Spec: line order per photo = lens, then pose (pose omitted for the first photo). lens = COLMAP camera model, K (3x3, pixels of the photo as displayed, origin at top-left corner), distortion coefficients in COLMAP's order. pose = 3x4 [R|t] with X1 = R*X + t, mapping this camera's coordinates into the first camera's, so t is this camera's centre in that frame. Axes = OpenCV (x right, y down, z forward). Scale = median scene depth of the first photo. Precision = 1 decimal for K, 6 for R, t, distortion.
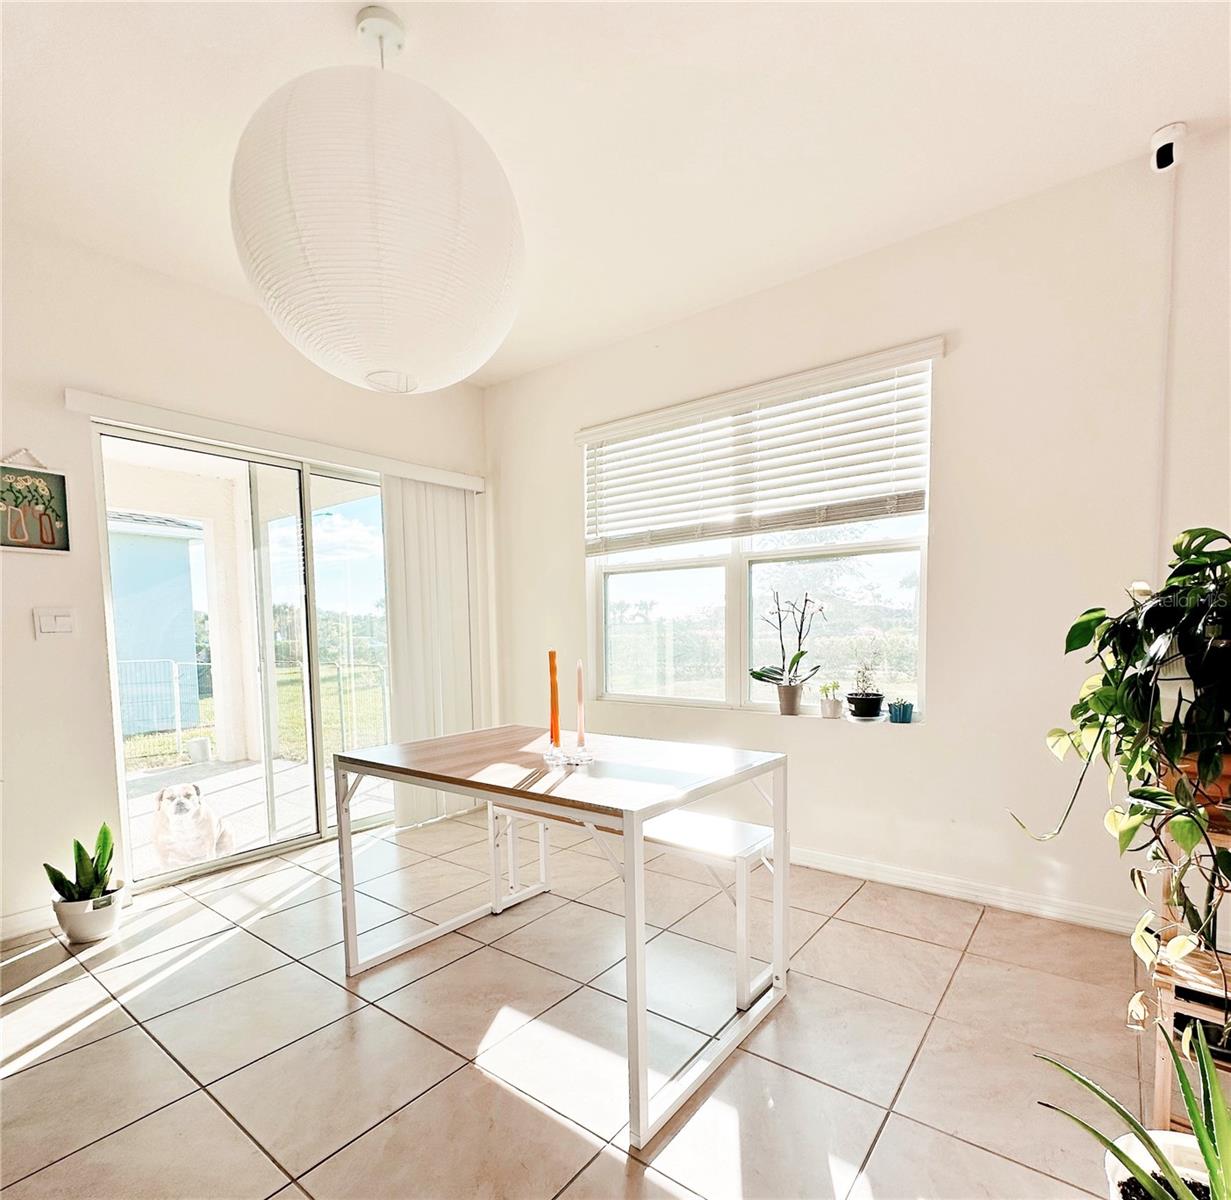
lens RADIAL K [[652.4, 0, 614.4], [0, 652.4, 675.5], [0, 0, 1]] dist [0.000309, 0.001752]
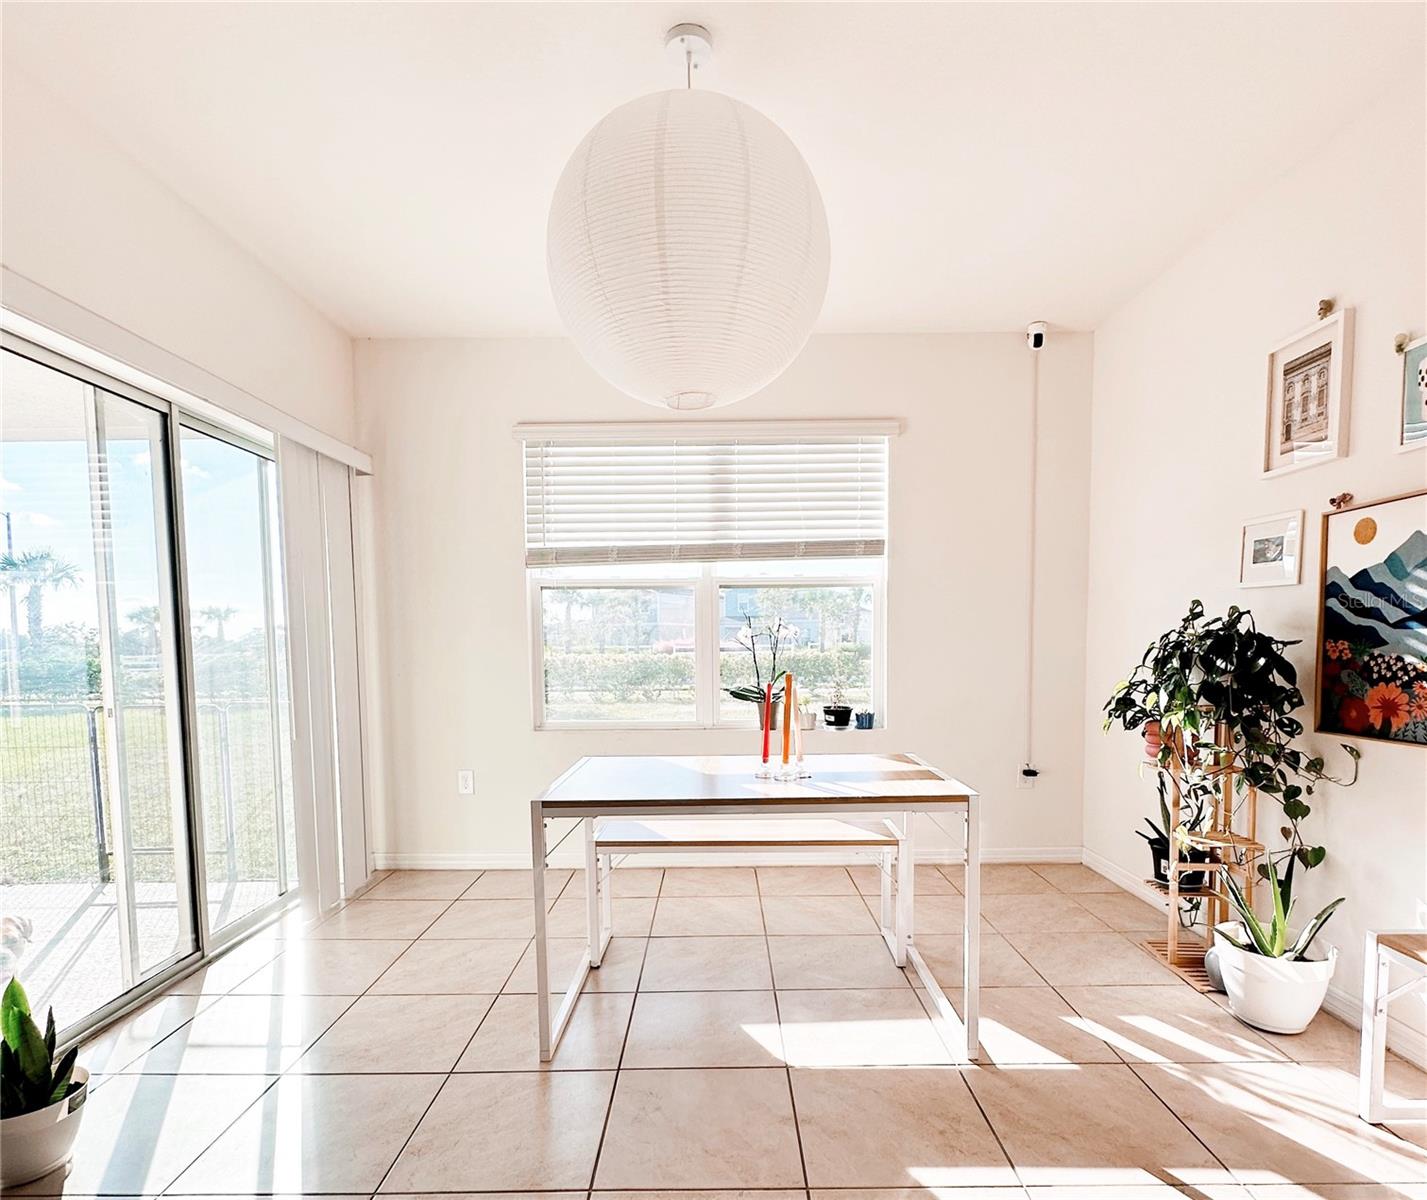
lens RADIAL K [[759.0, 0, 712.8], [0, 759.0, 691.8], [0, 0, 1]] dist [0.002740, 0.000473]
pose [[0.795589, -0.032744, 0.604951, -0.597847], [0.039285, 0.999225, 0.002421, -0.010138], [-0.604561, 0.021840, 0.796259, 0.051426]]
